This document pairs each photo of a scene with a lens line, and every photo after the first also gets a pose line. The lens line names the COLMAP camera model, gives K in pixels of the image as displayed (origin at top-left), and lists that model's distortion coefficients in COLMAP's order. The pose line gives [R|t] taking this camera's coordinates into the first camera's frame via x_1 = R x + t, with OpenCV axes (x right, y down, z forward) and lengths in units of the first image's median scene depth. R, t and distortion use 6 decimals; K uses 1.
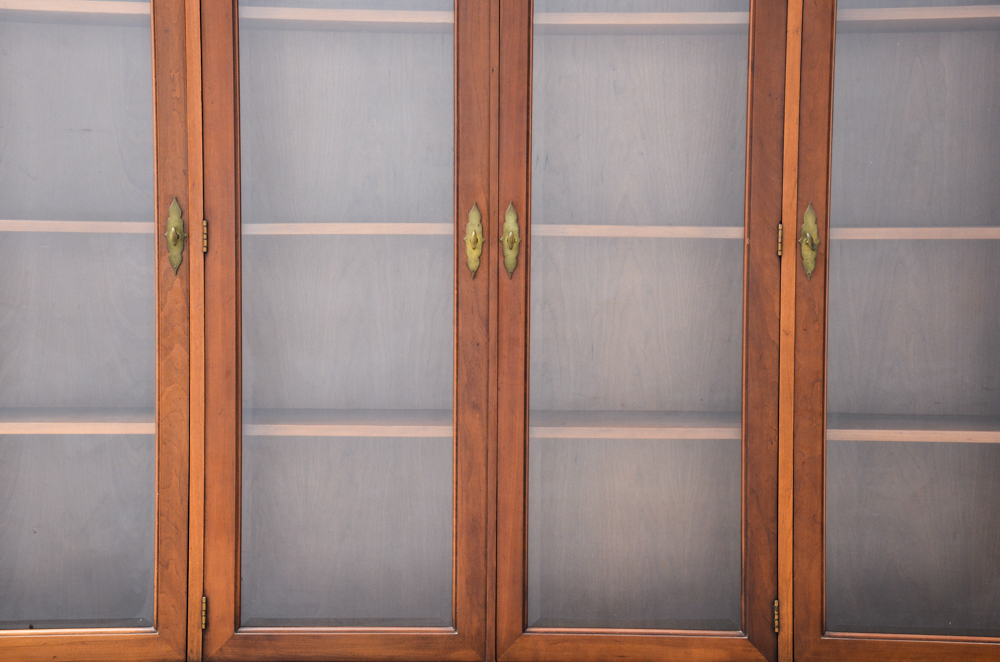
lens RADIAL K [[2674.9, 0, 493.9], [0, 2674.9, 333.2], [0, 0, 1]] dist [0.782827, 0.000000]
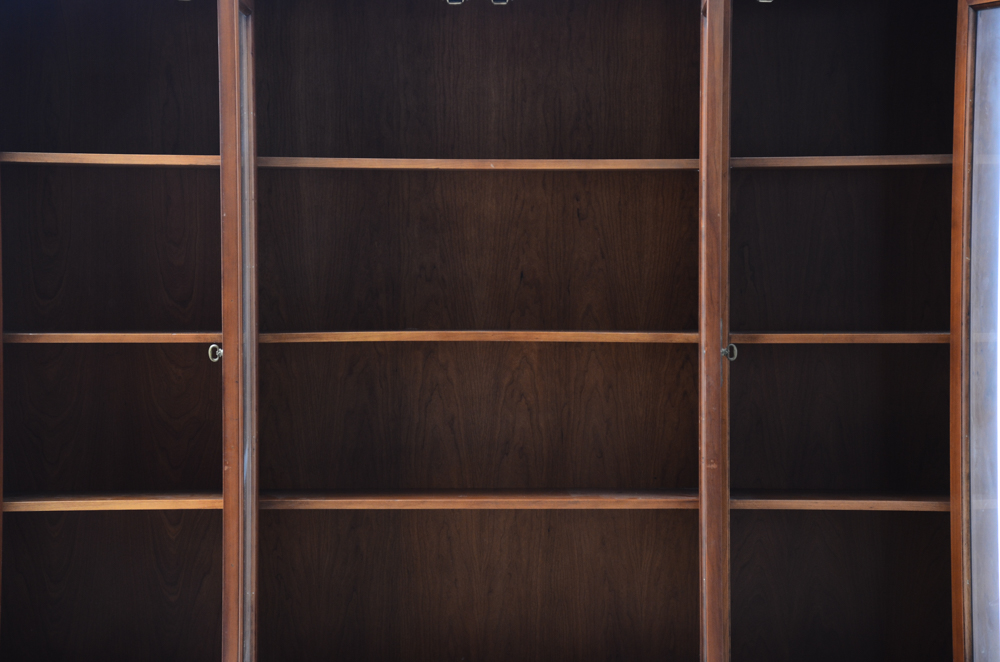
lens RADIAL K [[4408.4, 0, 504.4], [0, 4408.4, 337.1], [0, 0, 1]] dist [2.200650, 0.000000]
pose [[0.999627, -0.007865, 0.026154, -0.039151], [0.008357, 0.999789, -0.018776, -0.000906], [-0.026001, 0.018987, 0.999482, -0.944956]]
